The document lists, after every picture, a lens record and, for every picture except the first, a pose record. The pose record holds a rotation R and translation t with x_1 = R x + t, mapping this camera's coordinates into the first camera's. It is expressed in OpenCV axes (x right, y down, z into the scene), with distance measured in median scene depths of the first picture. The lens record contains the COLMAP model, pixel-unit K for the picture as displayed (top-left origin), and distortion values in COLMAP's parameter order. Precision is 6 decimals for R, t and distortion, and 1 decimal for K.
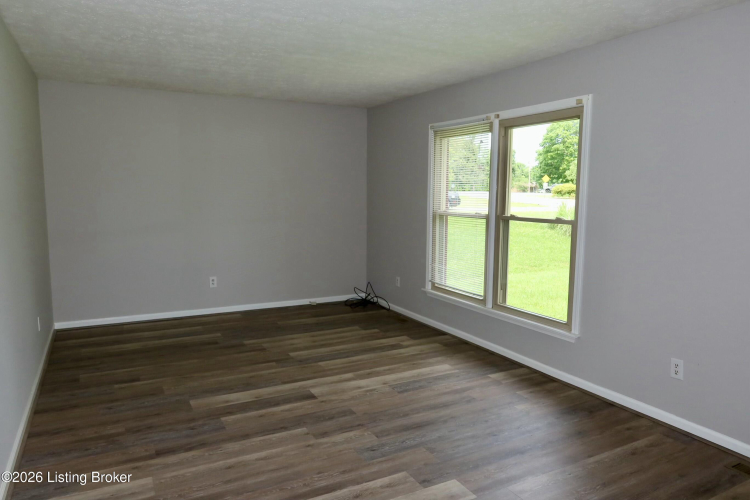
lens RADIAL K [[516.6, 0, 375.0], [0, 516.6, 250.0], [0, 0, 1]] dist [-0.003360, -0.001718]
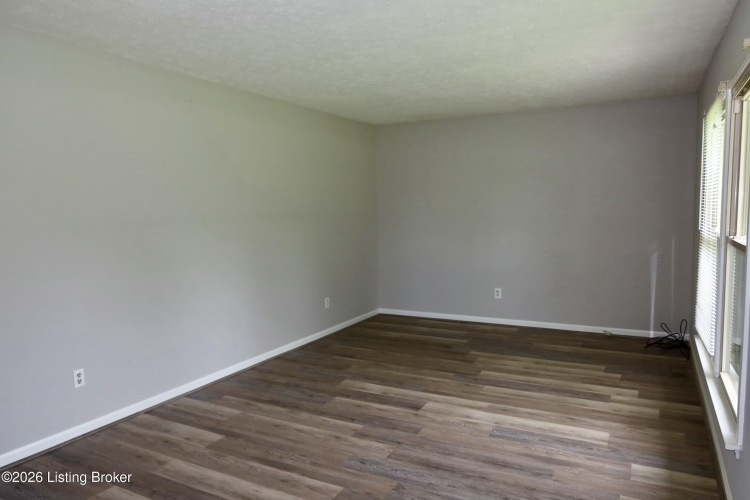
lens RADIAL K [[516.6, 0, 375.0], [0, 516.6, 250.0], [0, 0, 1]] dist [-0.003360, -0.001718]
pose [[0.549293, 0.047823, -0.834260, 0.627554], [-0.066899, 0.997673, 0.013142, -0.033035], [0.832948, 0.048592, 0.551214, 0.330711]]
